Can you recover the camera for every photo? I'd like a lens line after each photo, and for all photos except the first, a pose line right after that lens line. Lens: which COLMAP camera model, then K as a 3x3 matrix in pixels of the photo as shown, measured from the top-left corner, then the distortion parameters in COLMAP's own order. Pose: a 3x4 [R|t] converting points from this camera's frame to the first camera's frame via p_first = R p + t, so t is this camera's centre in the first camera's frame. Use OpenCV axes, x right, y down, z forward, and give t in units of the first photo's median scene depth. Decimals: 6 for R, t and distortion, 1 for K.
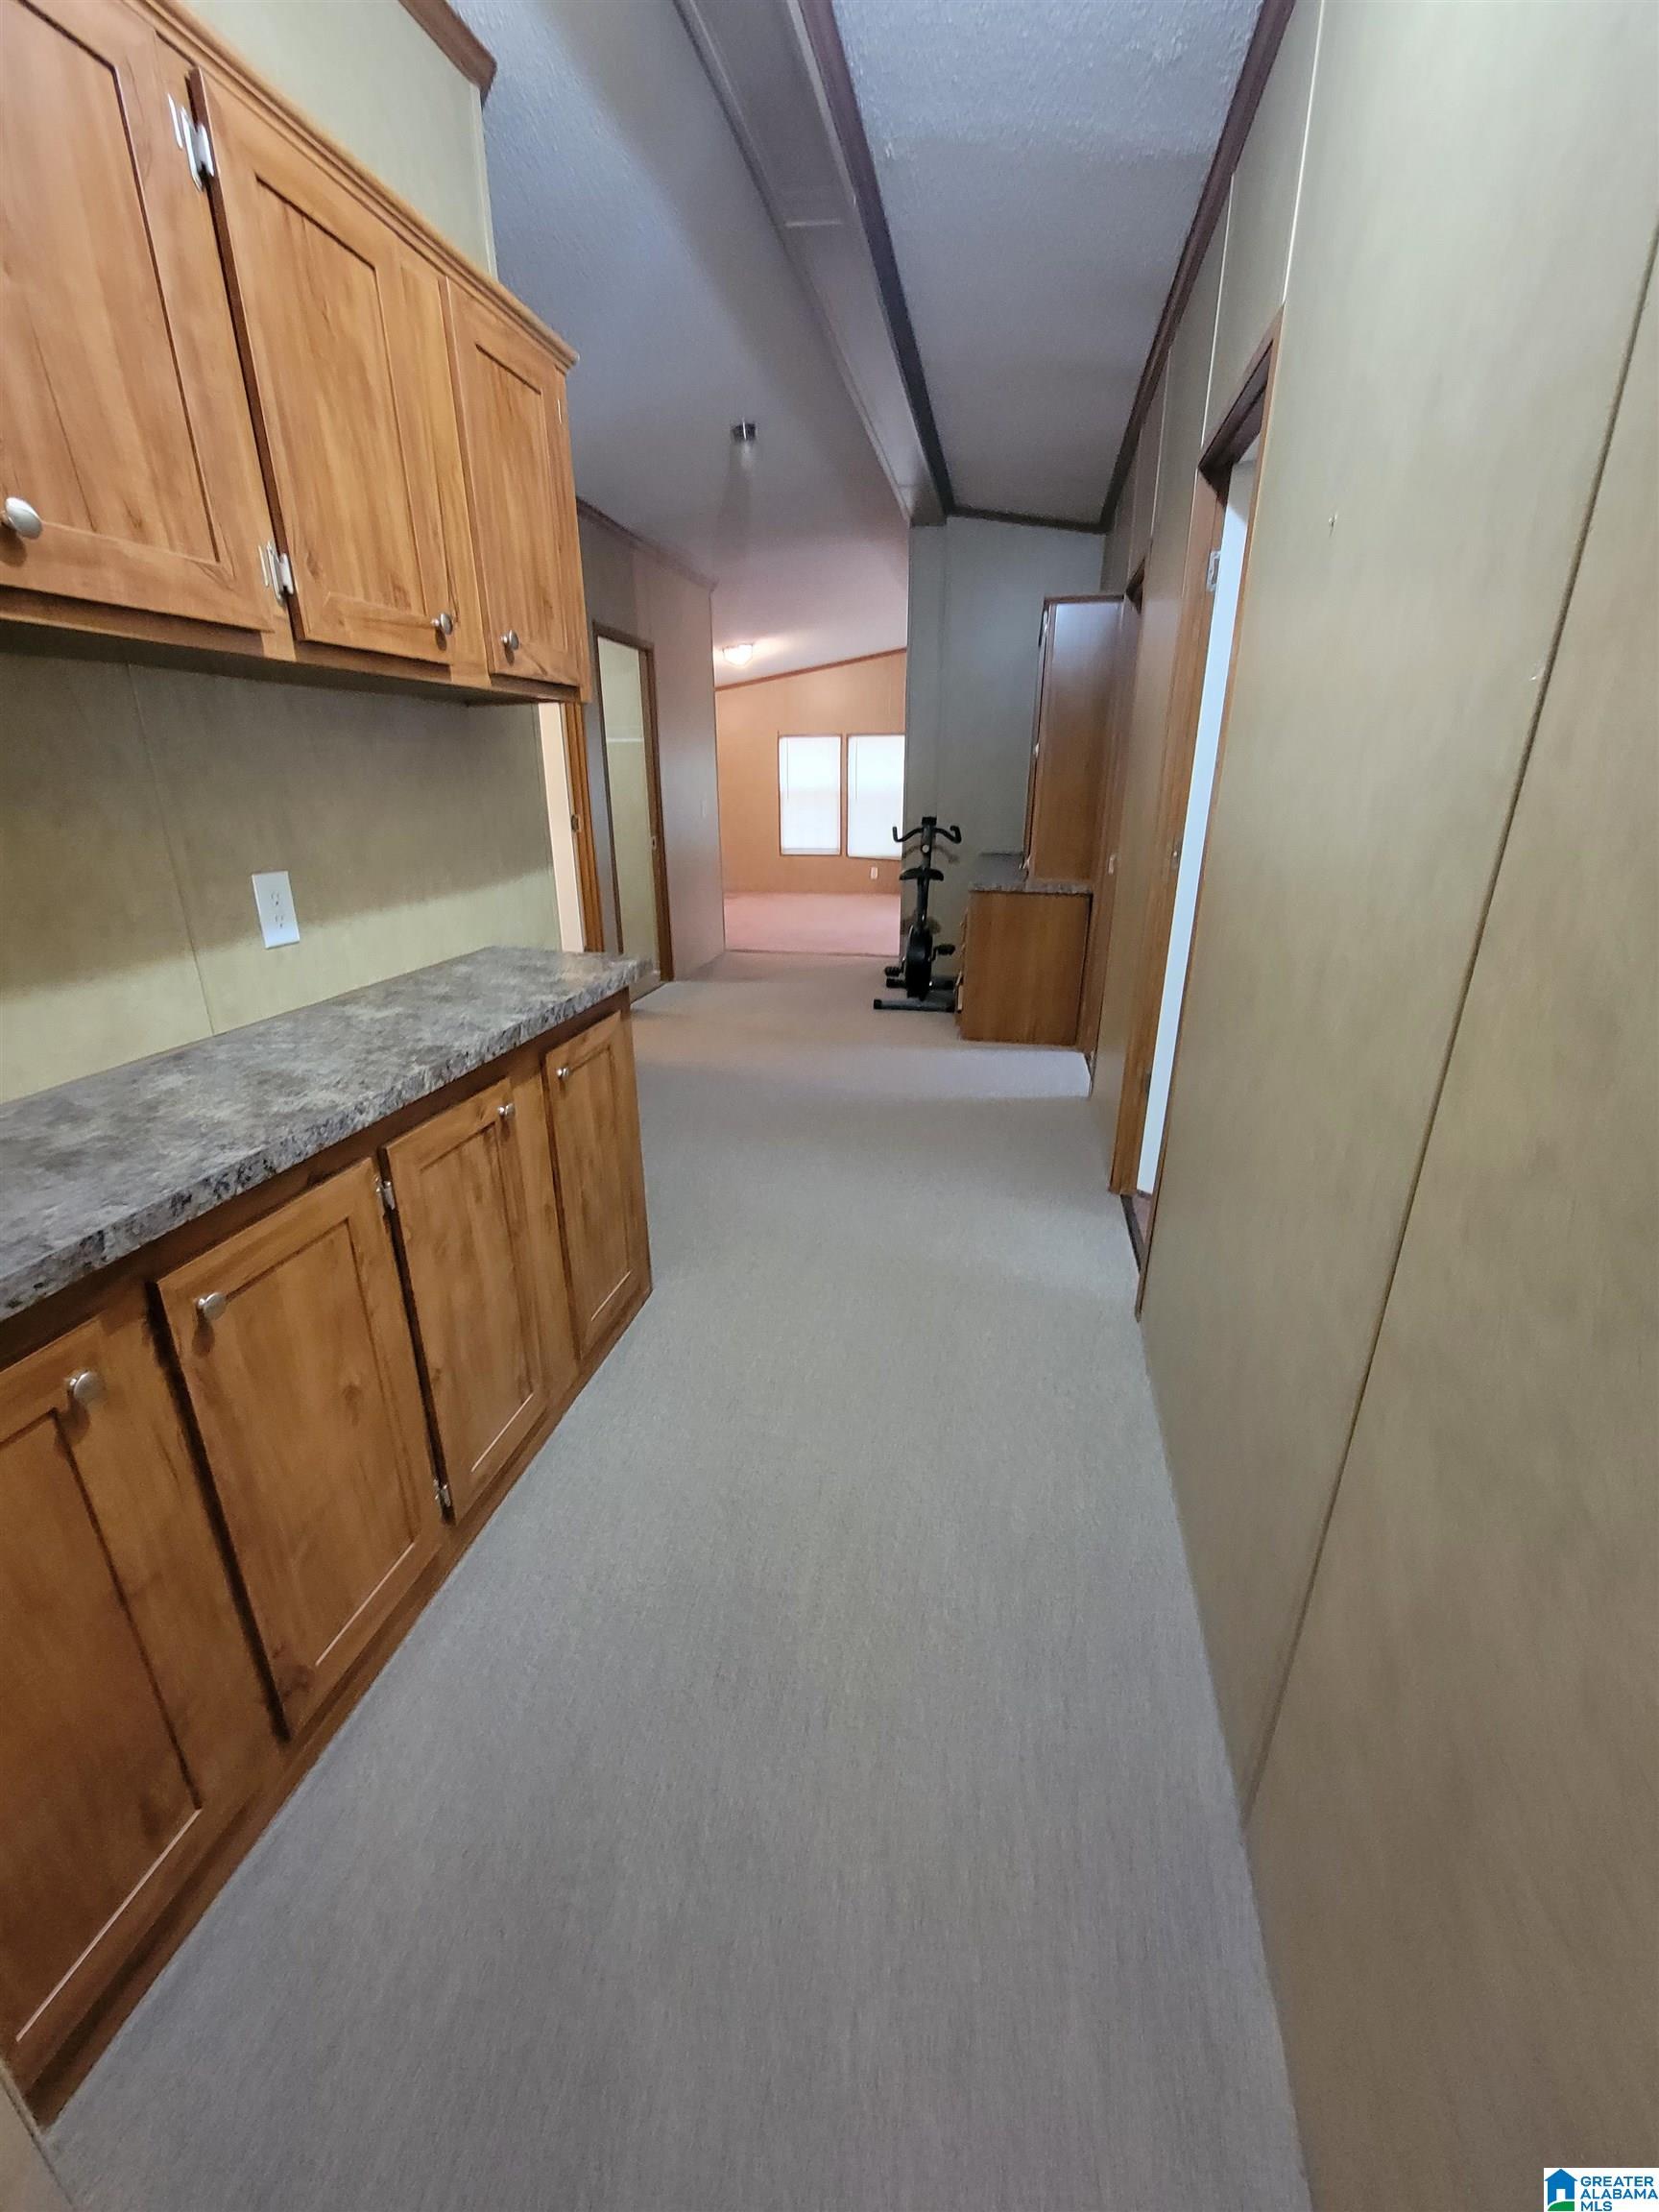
lens RADIAL K [[889.4, 0, 810.3], [0, 889.4, 1106.1], [0, 0, 1]] dist [-0.008511, 0.000052]
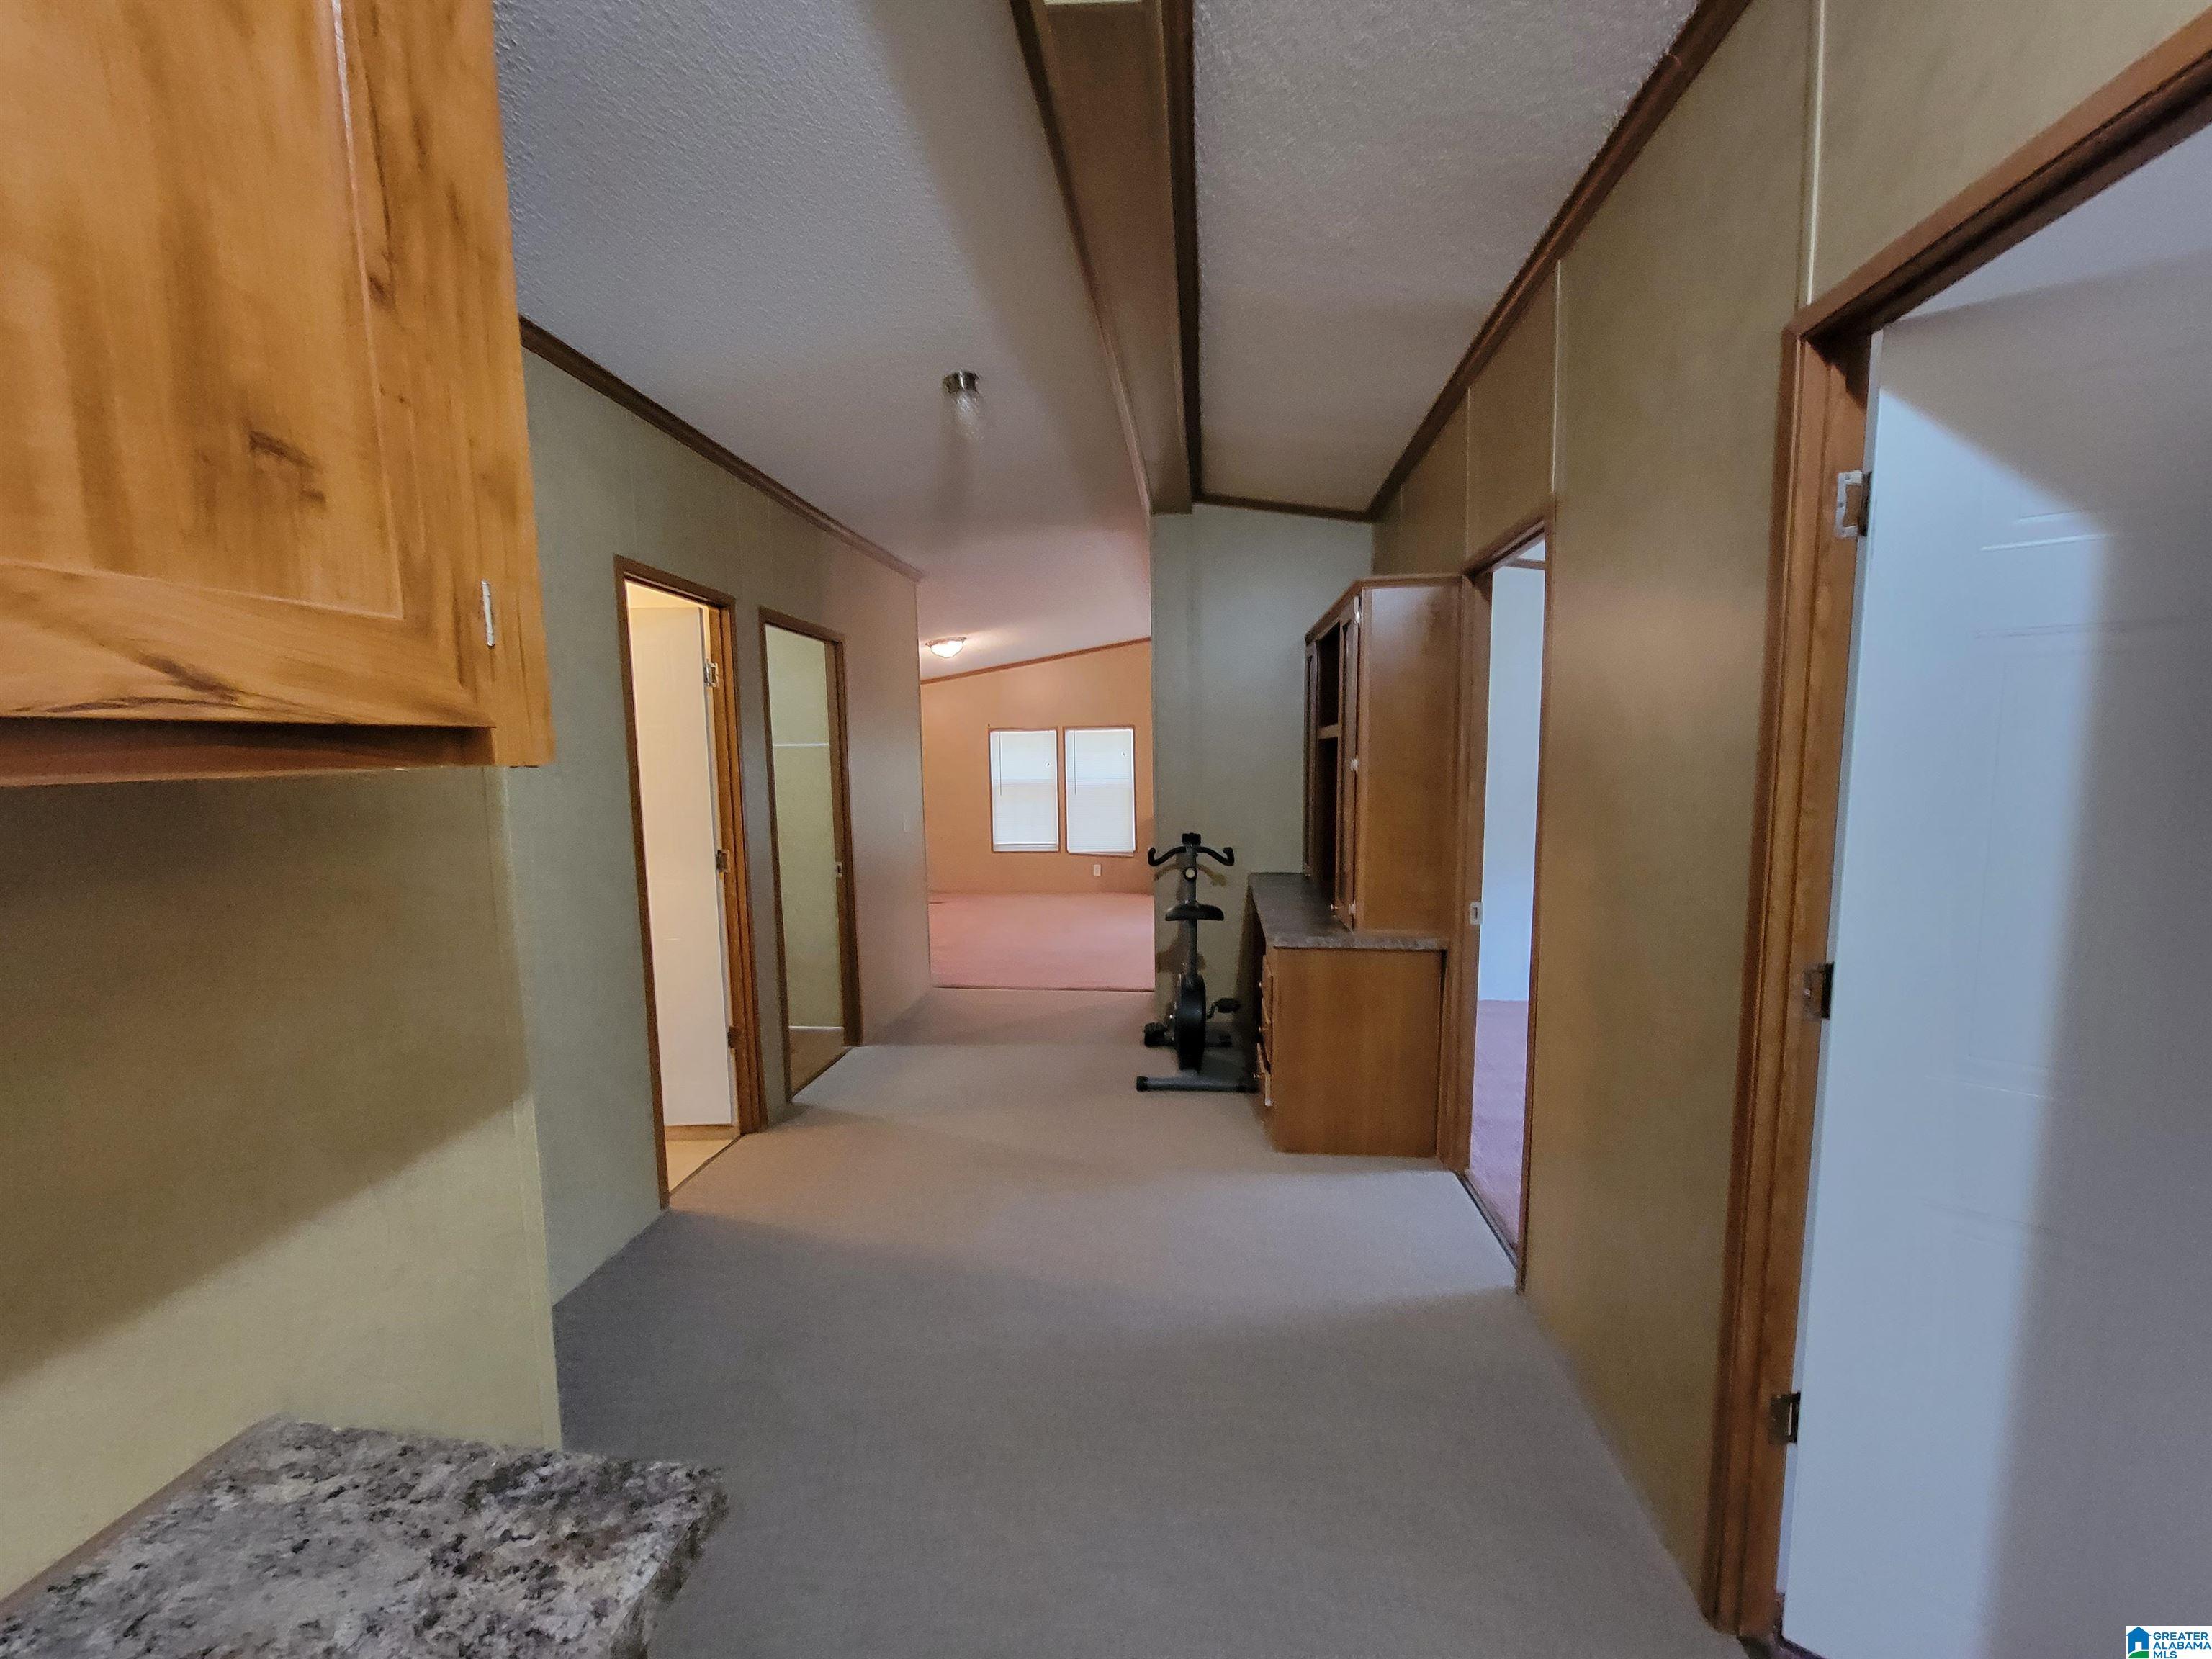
lens RADIAL K [[889.4, 0, 1118.1], [0, 889.4, 851.0], [0, 0, 1]] dist [-0.008511, 0.000052]
pose [[0.992938, -0.019776, 0.116973, -0.025947], [0.047974, 0.968725, -0.243456, -0.116097], [-0.108500, 0.247348, 0.962833, 0.232320]]
